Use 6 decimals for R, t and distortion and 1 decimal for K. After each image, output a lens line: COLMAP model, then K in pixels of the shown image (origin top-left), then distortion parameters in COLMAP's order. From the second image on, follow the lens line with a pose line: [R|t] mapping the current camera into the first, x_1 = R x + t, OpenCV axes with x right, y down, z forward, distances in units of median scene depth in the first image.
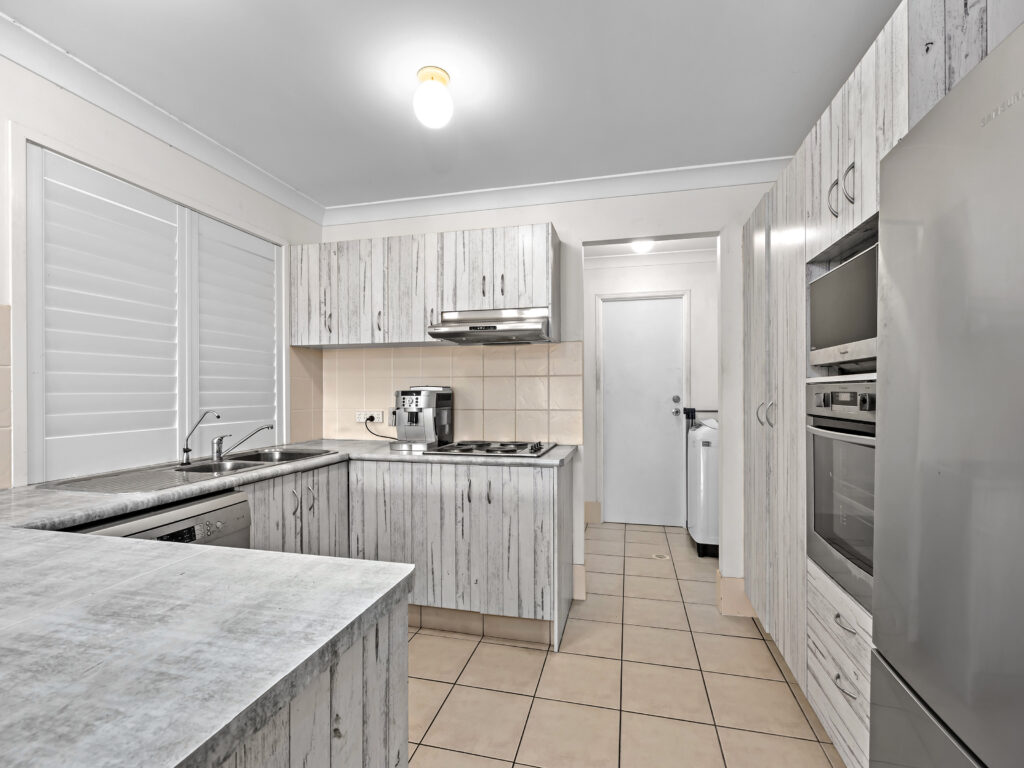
lens RADIAL K [[464.5, 0, 512.9], [0, 464.5, 388.8], [0, 0, 1]] dist [0.000969, 0.000462]
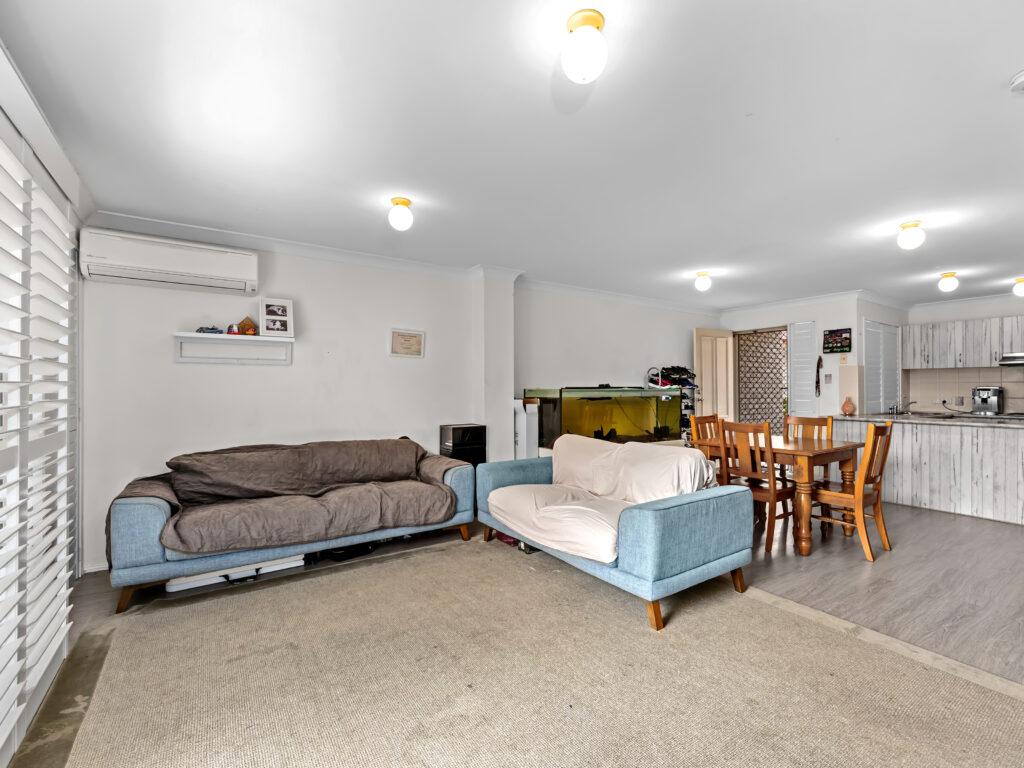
lens RADIAL K [[464.5, 0, 512.9], [0, 464.5, 388.8], [0, 0, 1]] dist [0.000969, 0.000462]
pose [[0.746177, 0.000082, -0.665748, -0.400841], [0.000627, 0.999999, 0.000825, 0.001478], [0.665748, -0.001033, 0.746176, -2.121927]]
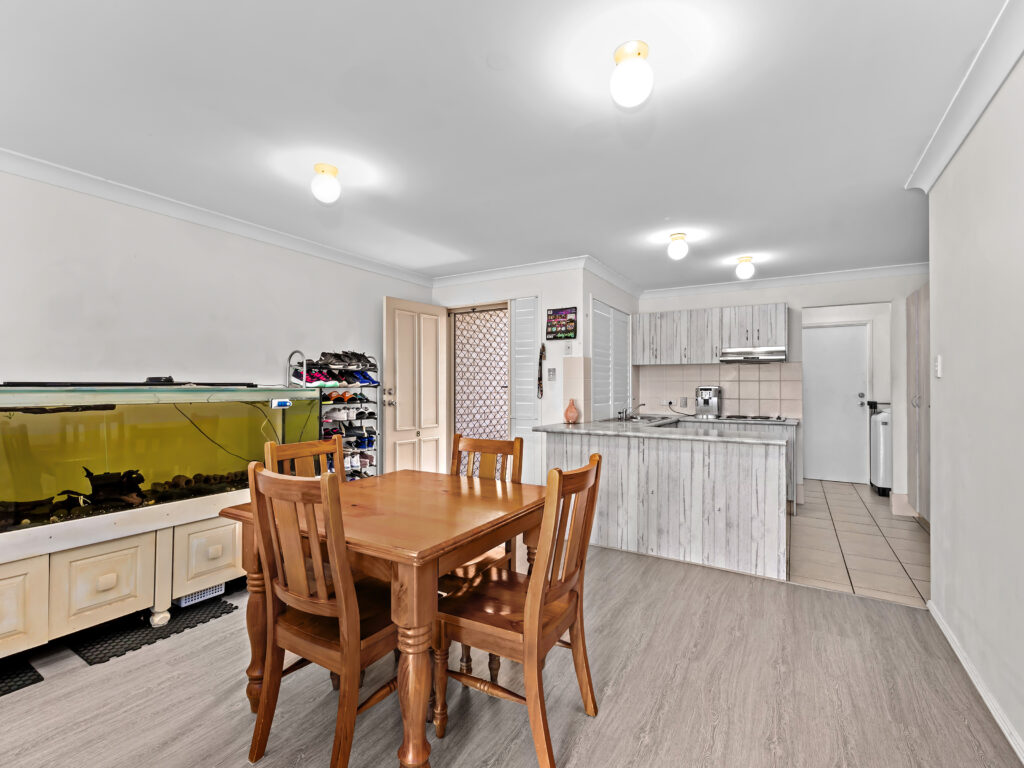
lens RADIAL K [[464.5, 0, 512.9], [0, 464.5, 388.8], [0, 0, 1]] dist [0.000969, 0.000462]
pose [[0.955918, 0.005036, -0.293592, -0.401859], [-0.004181, 0.999985, 0.003540, 0.002513], [0.293605, -0.002156, 0.955924, -1.079978]]
